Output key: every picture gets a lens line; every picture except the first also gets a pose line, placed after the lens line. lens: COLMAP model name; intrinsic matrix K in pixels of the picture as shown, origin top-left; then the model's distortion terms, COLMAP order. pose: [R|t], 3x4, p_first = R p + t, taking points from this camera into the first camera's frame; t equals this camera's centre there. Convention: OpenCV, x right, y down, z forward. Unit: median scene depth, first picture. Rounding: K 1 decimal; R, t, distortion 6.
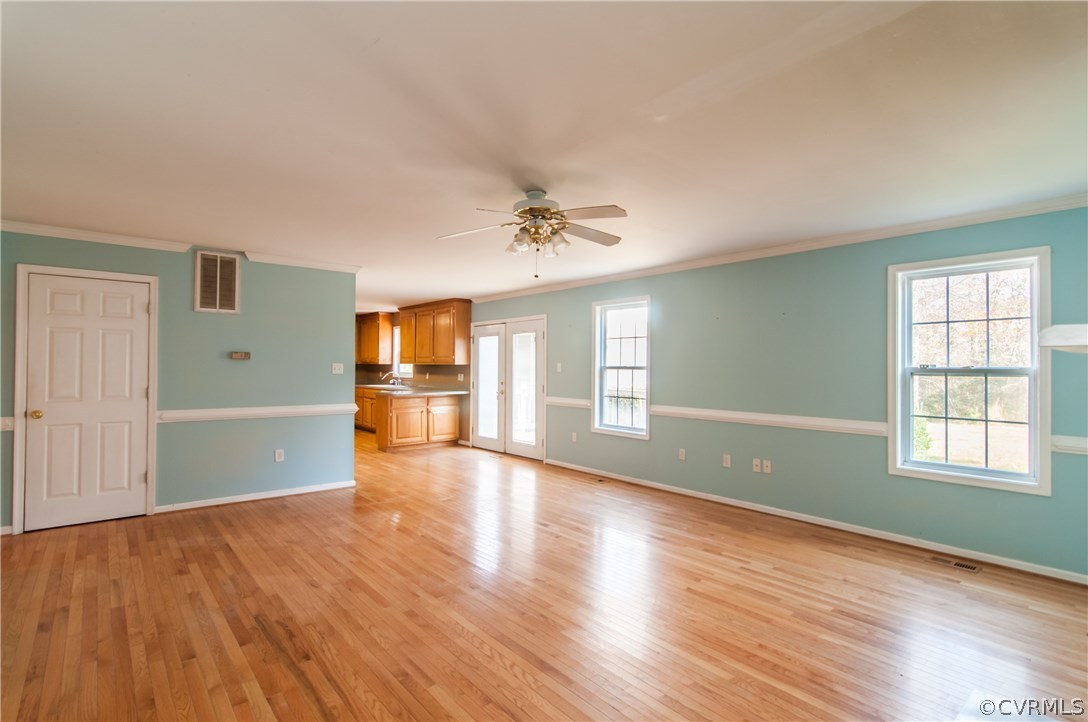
lens RADIAL K [[527.1, 0, 547.7], [0, 527.1, 367.4], [0, 0, 1]] dist [0.001246, 0.001851]
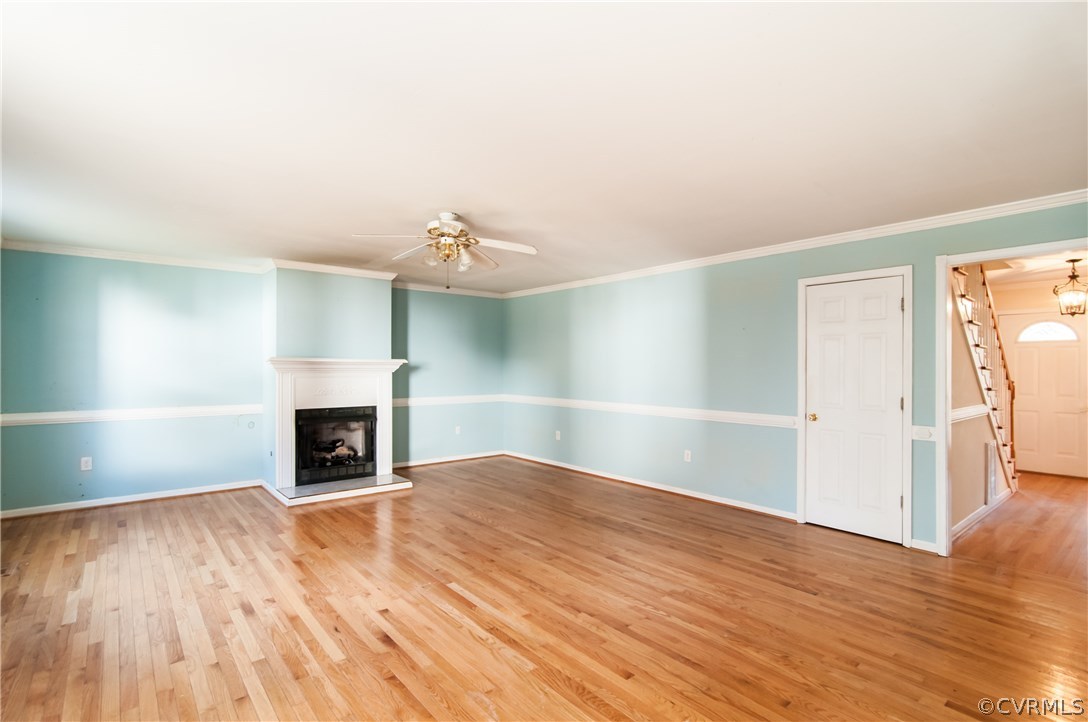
lens RADIAL K [[527.1, 0, 544.4], [0, 527.1, 363.3], [0, 0, 1]] dist [0.001246, 0.001851]
pose [[-0.999870, -0.009761, 0.012857, -0.239834], [-0.009761, 0.999952, 0.000001, -0.012109], [-0.012857, -0.000124, -0.999917, 2.086846]]
